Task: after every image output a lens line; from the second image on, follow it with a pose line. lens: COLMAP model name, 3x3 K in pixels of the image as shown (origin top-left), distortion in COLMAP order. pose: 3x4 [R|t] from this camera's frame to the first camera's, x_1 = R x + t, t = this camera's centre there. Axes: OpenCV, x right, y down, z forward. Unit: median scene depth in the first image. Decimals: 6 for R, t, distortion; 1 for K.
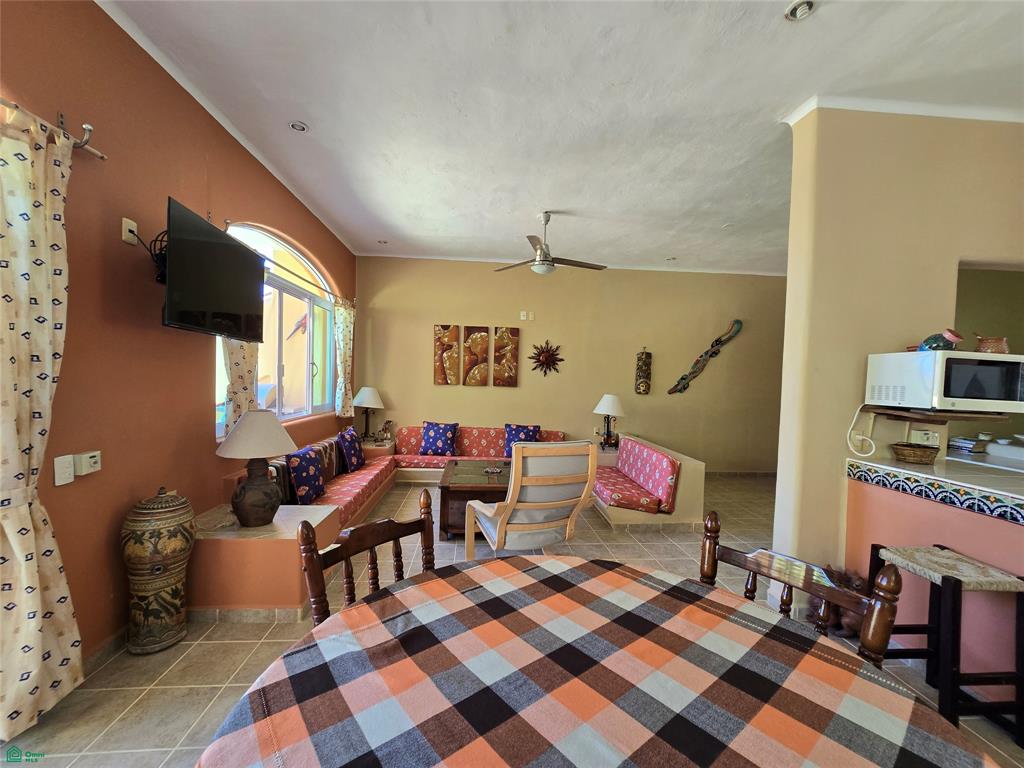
lens RADIAL K [[419.4, 0, 507.8], [0, 419.4, 393.3], [0, 0, 1]] dist [-0.004731, 0.000950]
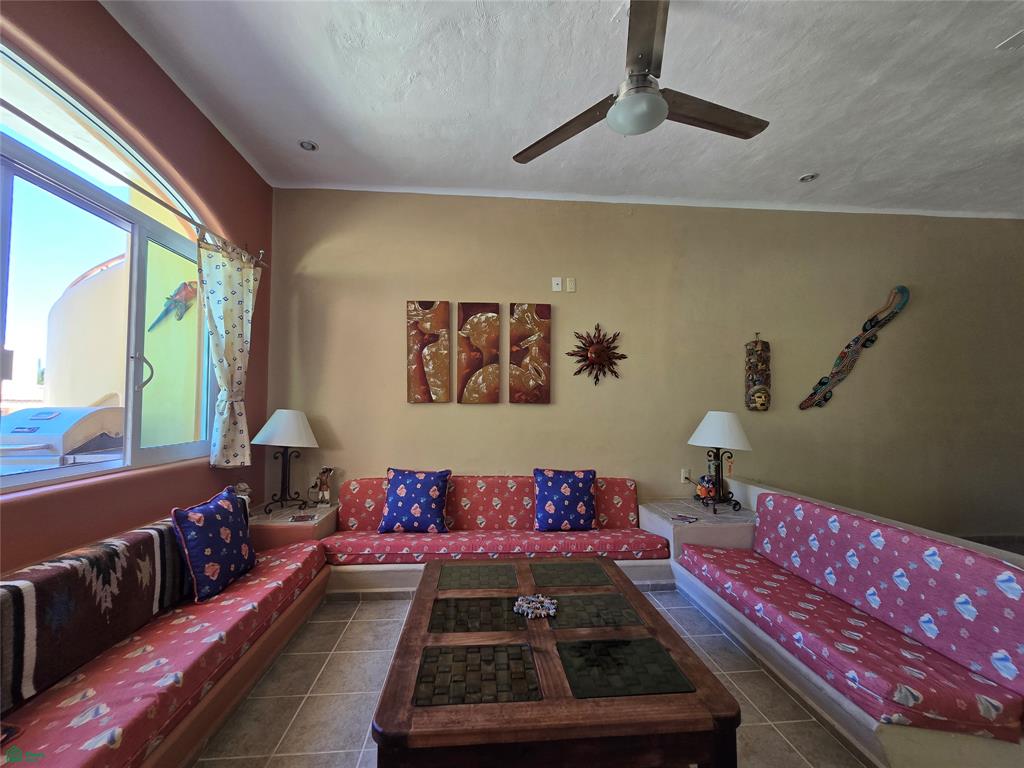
lens RADIAL K [[419.4, 0, 510.3], [0, 419.4, 390.7], [0, 0, 1]] dist [-0.004731, 0.000950]
pose [[0.999607, -0.024945, 0.012796, -0.043578], [0.025838, 0.996837, -0.075155, 0.010038], [-0.010881, 0.075456, 0.997090, 0.443038]]
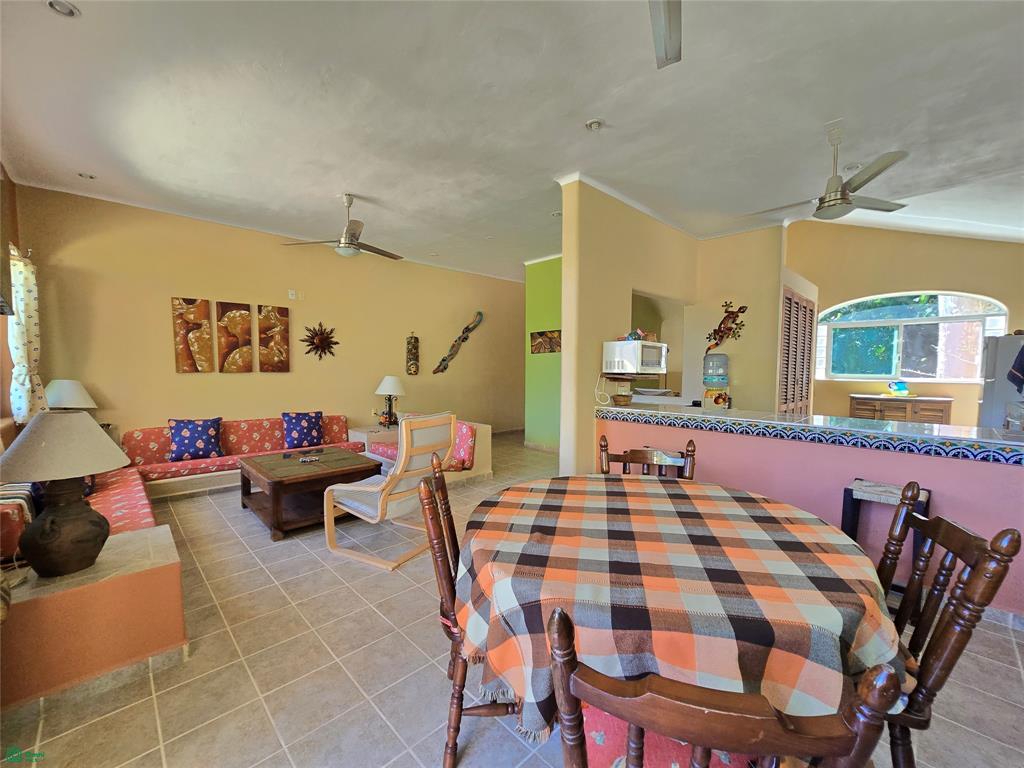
lens RADIAL K [[419.4, 0, 506.9], [0, 419.4, 392.7], [0, 0, 1]] dist [-0.004731, 0.000950]
pose [[0.770204, -0.065937, 0.634380, -0.209837], [0.041952, 0.997725, 0.052769, 0.001199], [-0.636416, -0.014030, 0.771218, -0.012756]]
